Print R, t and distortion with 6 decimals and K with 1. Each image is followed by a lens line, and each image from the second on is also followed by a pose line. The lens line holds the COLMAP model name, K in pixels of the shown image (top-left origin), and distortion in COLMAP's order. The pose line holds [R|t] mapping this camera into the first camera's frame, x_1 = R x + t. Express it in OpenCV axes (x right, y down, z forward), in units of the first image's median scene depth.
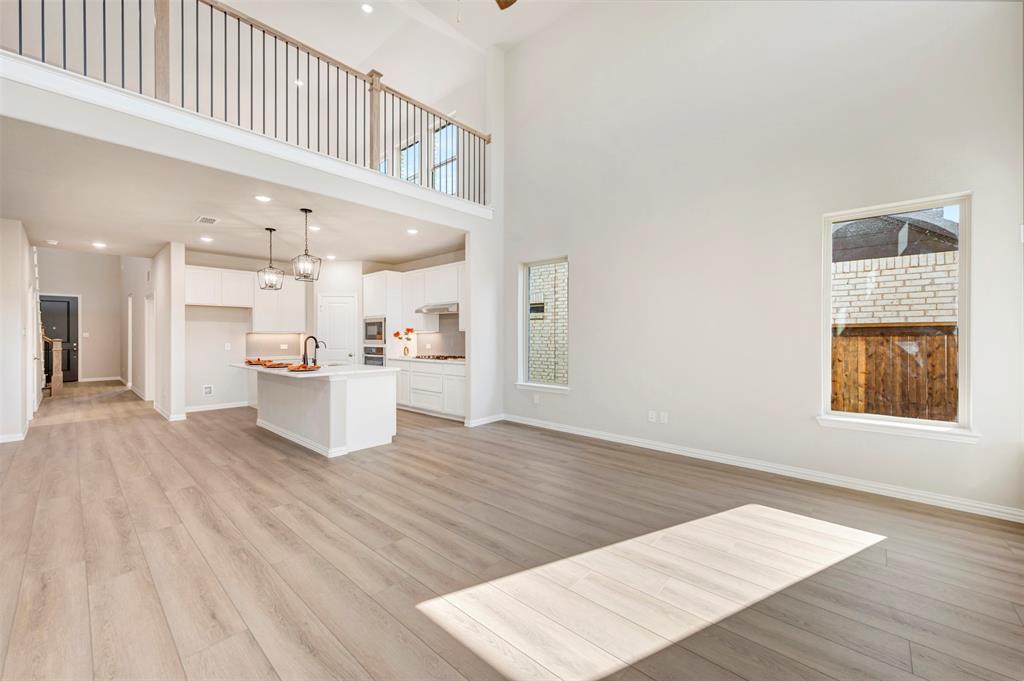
lens RADIAL K [[407.7, 0, 512.0], [0, 407.7, 340.5], [0, 0, 1]] dist [0.001252, 0.000183]
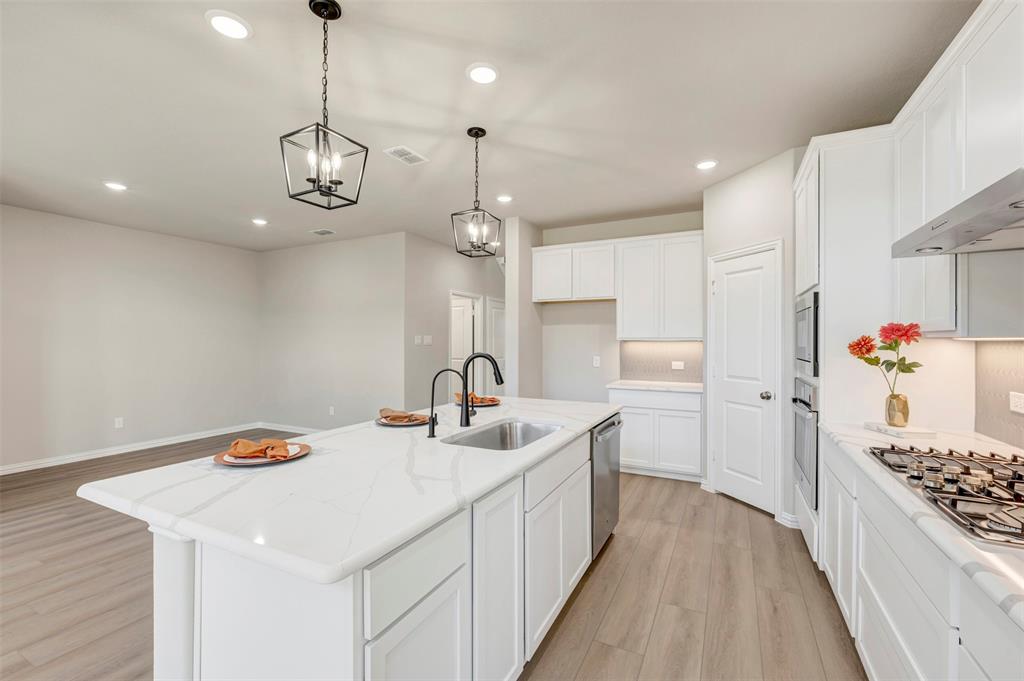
lens RADIAL K [[444.8, 0, 512.0], [0, 444.8, 340.5], [0, 0, 1]] dist [-0.000047, 0.000010]
pose [[0.287079, 0.001597, -0.957905, -0.067826], [-0.009846, 0.999951, -0.001284, -0.021687], [0.957856, 0.009800, 0.287081, 0.879789]]
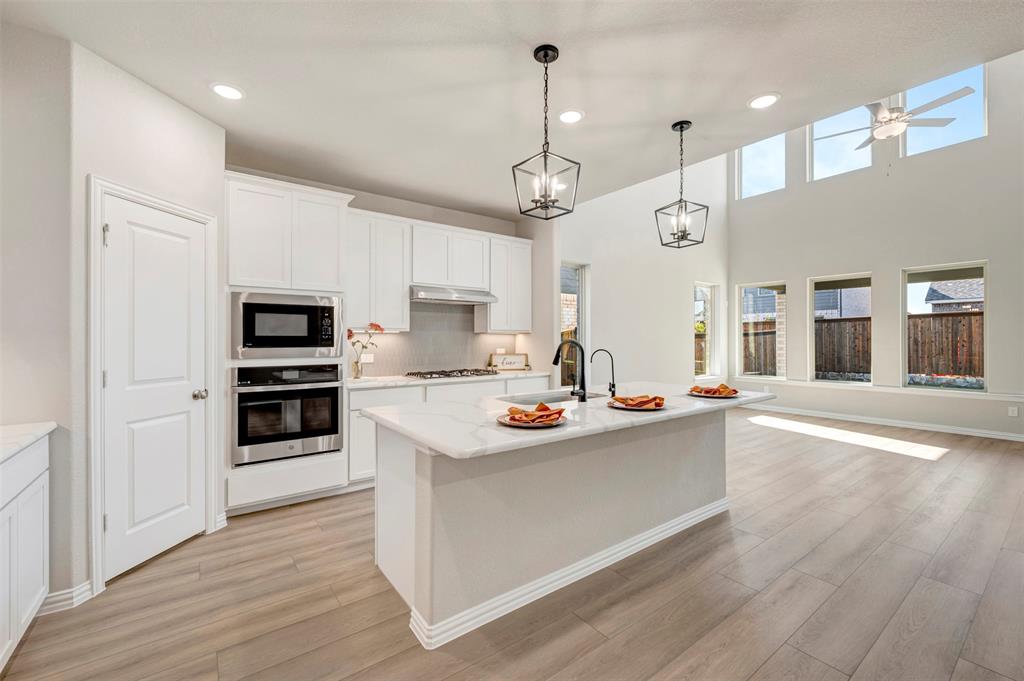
lens RADIAL K [[425.8, 0, 512.0], [0, 425.8, 340.5], [0, 0, 1]] dist [-0.000674, -0.000130]
pose [[0.182062, -0.007881, 0.983255, -0.966487], [0.002467, 0.999968, 0.007558, -0.015993], [-0.983284, 0.001050, 0.182076, 0.947716]]
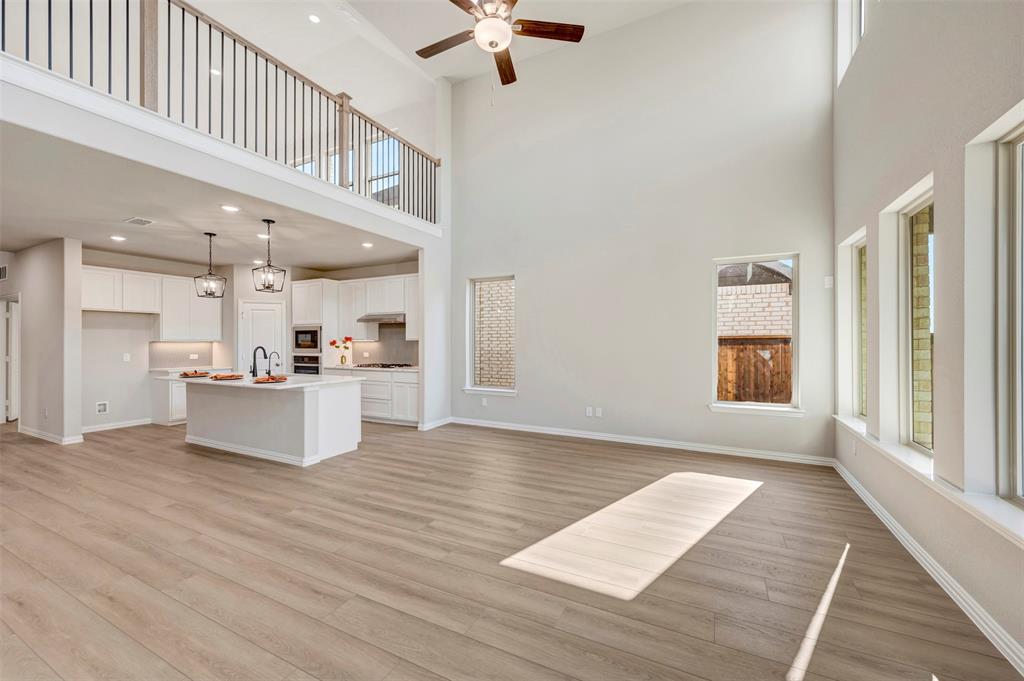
lens RADIAL K [[410.6, 0, 512.0], [0, 410.6, 340.5], [0, 0, 1]] dist [-0.002624, -0.000190]
pose [[0.964417, -0.001424, 0.264383, -0.166861], [0.003982, 0.999950, -0.009139, -0.013161], [-0.264356, 0.009867, 0.964375, -0.101363]]
